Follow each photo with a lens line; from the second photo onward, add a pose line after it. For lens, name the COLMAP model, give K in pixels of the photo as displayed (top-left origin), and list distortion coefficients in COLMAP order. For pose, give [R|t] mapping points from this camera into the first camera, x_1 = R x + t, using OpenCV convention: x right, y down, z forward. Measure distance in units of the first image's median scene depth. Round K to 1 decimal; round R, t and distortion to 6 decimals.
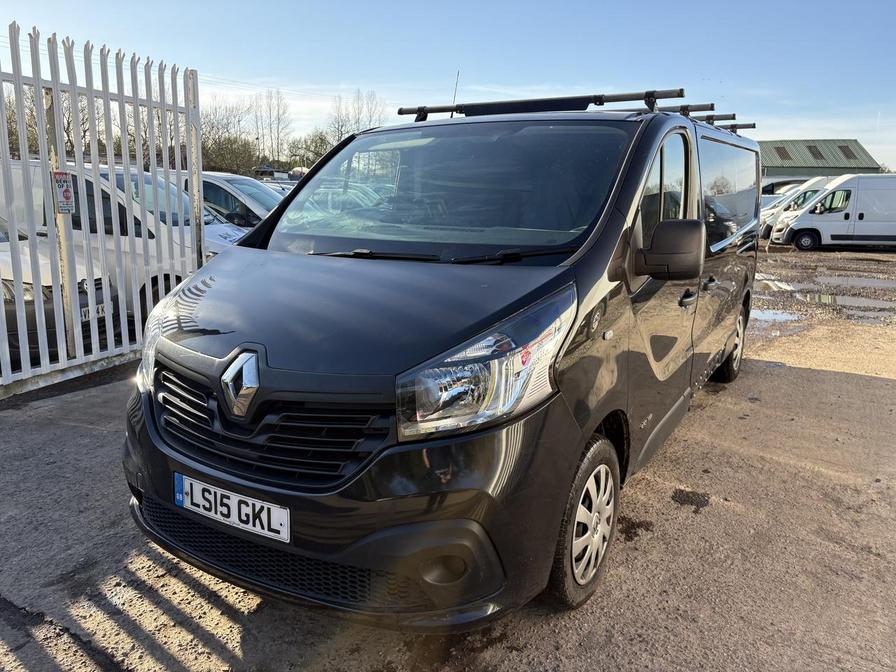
lens RADIAL K [[707.4, 0, 448.0], [0, 707.4, 336.0], [0, 0, 1]] dist [-0.000910, -0.007392]
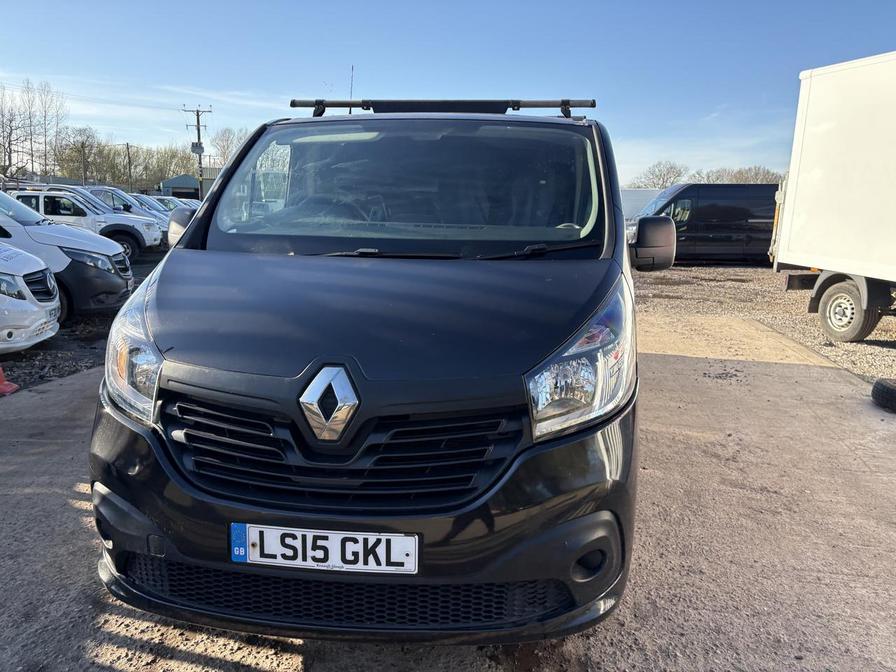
lens RADIAL K [[707.4, 0, 448.0], [0, 707.4, 336.0], [0, 0, 1]] dist [-0.000910, -0.007392]
pose [[0.905370, -0.068895, 0.418998, -0.507497], [0.074666, 0.997205, 0.002629, -0.005348], [-0.418008, 0.028905, 0.907984, 0.154605]]
